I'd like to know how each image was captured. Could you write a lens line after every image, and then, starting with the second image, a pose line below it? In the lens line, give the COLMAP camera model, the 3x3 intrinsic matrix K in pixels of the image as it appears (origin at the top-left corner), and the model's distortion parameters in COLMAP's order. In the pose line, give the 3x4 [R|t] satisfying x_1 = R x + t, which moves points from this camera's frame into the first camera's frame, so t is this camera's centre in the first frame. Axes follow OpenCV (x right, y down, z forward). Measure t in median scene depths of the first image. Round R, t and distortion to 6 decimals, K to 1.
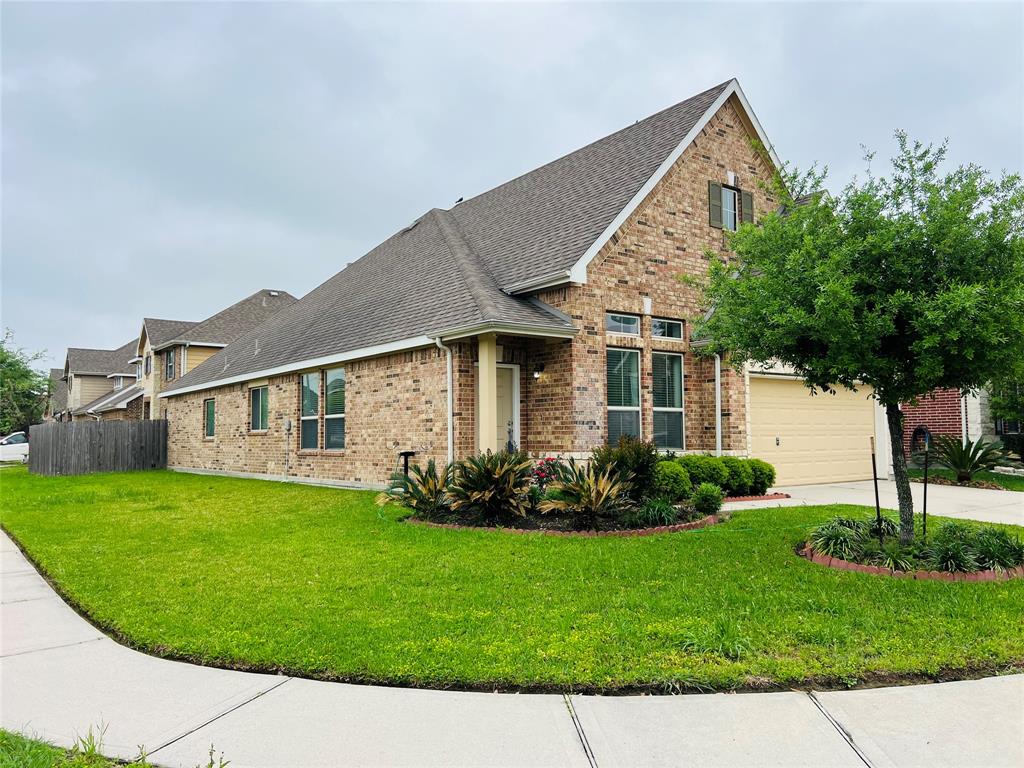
lens RADIAL K [[766.9, 0, 504.6], [0, 766.9, 388.1], [0, 0, 1]] dist [0.093662, -0.080647]
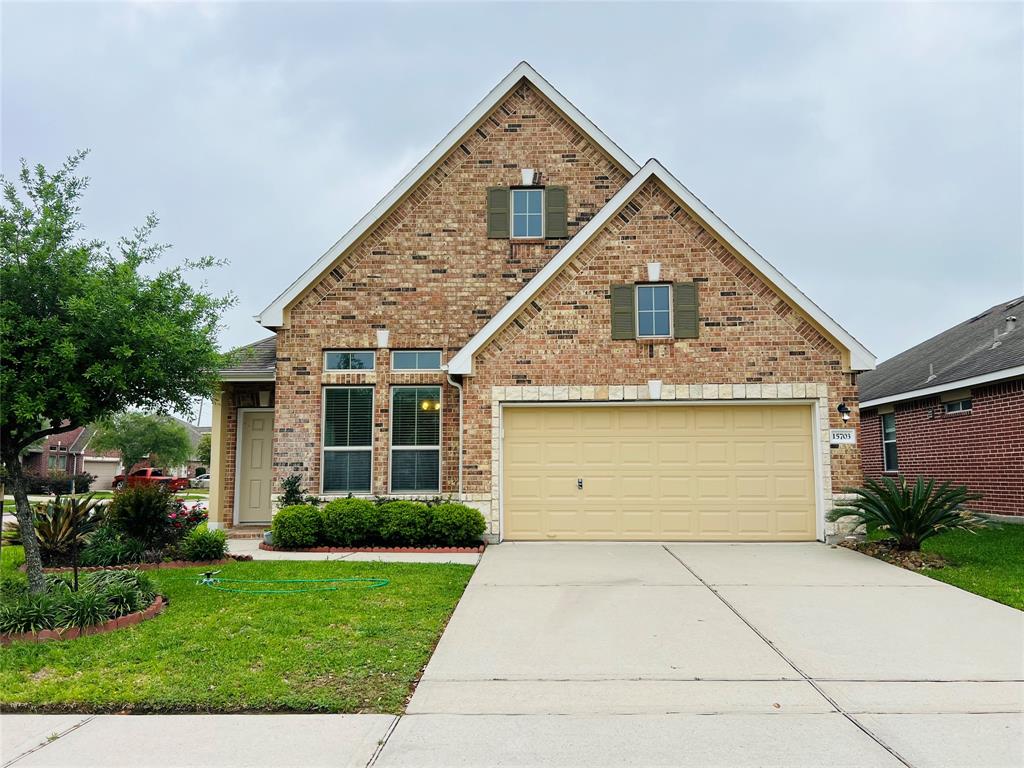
lens RADIAL K [[766.9, 0, 519.6], [0, 766.9, 394.5], [0, 0, 1]] dist [0.093662, -0.080647]
pose [[0.779650, -0.059726, -0.623361, 0.887500], [0.037550, 0.998109, -0.048667, 0.013684], [0.625089, 0.014537, 0.780418, 0.363583]]
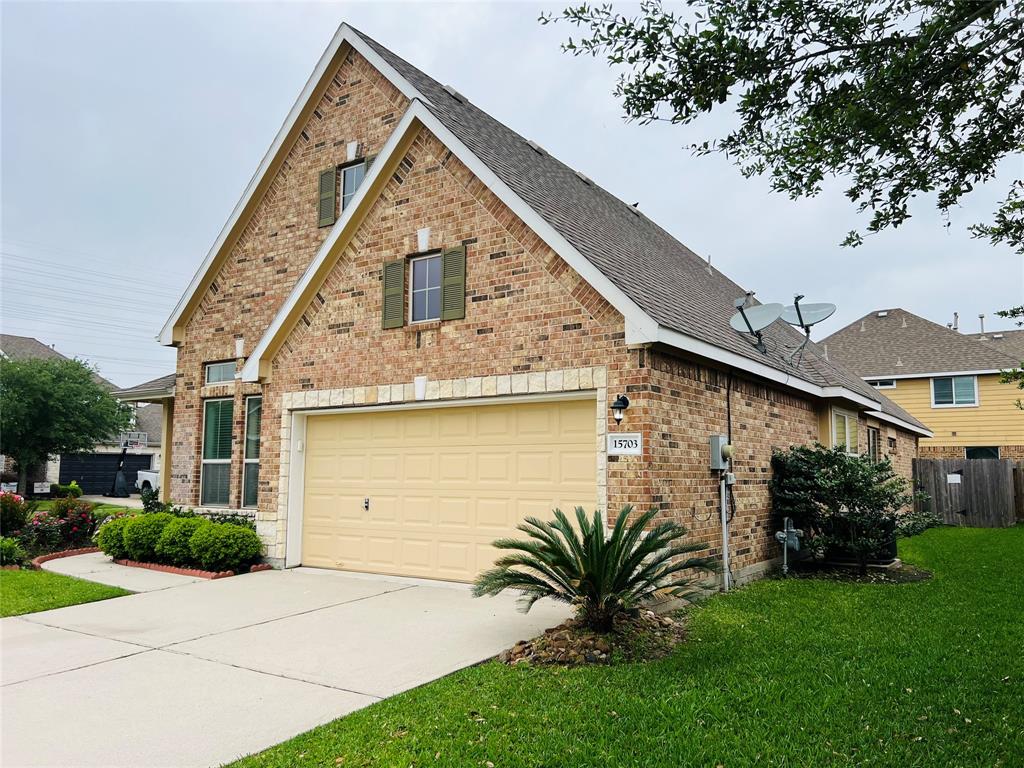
lens RADIAL K [[766.9, 0, 520.8], [0, 766.9, 392.1], [0, 0, 1]] dist [0.093662, -0.080647]
pose [[0.326349, -0.089348, -0.941017, 1.142164], [0.050426, 0.995751, -0.077057, 0.032904], [0.943903, -0.022304, 0.329468, 0.995048]]
